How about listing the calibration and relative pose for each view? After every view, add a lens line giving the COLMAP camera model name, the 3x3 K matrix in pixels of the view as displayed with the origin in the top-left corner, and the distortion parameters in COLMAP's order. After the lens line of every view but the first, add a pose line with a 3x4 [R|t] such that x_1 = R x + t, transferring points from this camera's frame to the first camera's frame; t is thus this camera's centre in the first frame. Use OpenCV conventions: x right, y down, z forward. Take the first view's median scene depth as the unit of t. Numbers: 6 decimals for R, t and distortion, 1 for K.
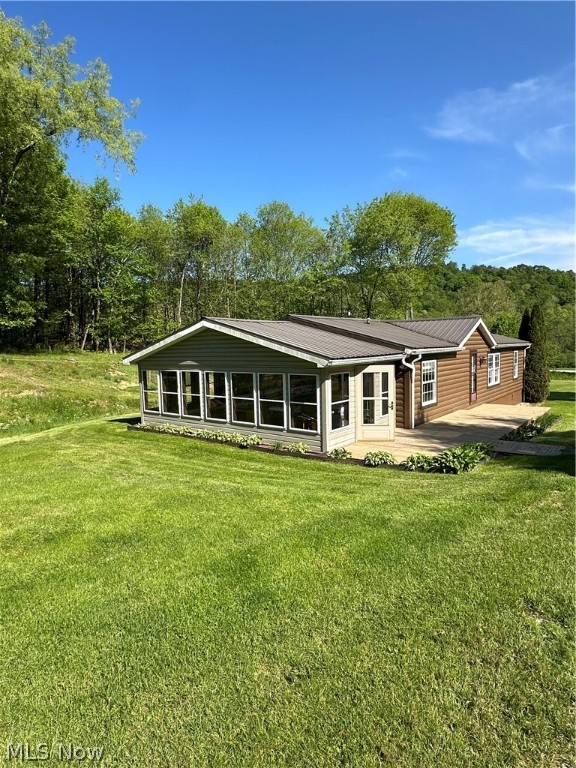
lens RADIAL K [[450.5, 0, 288.8], [0, 450.5, 384.1], [0, 0, 1]] dist [-0.000195, -0.000361]
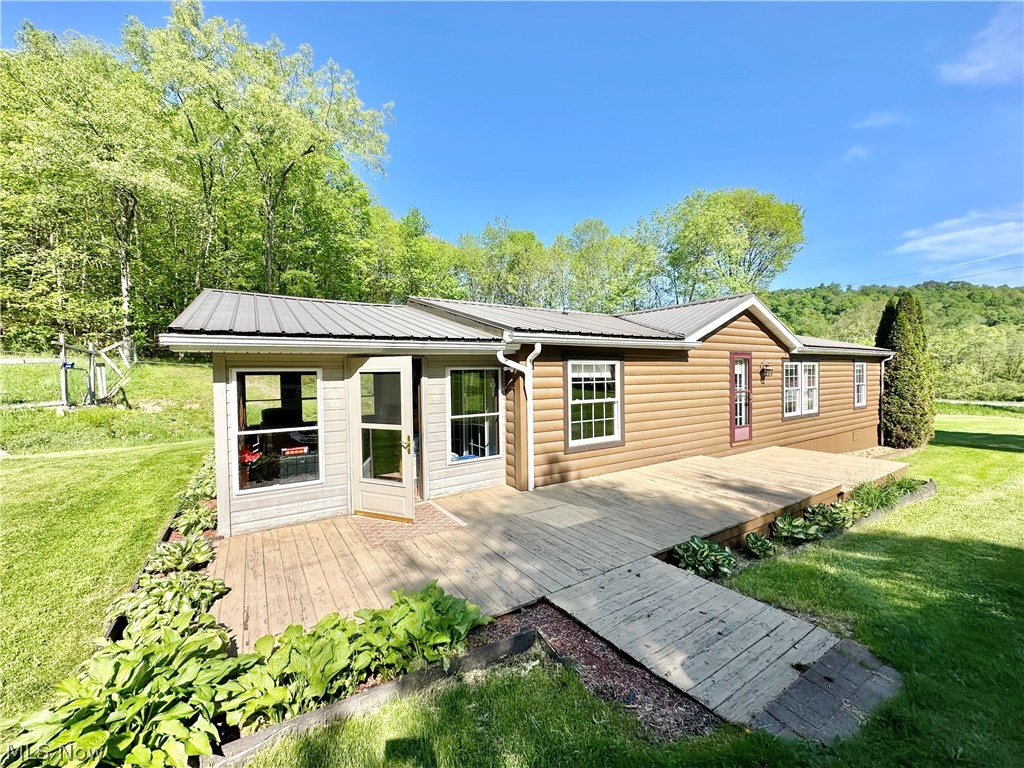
lens RADIAL K [[408.3, 0, 511.6], [0, 408.3, 385.4], [0, 0, 1]] dist [-0.002645, 0.000192]
pose [[0.947232, 0.017952, -0.320045, 0.258913], [-0.035092, 0.998237, -0.047867, 0.001559], [0.318621, 0.056572, 0.946192, 0.357964]]
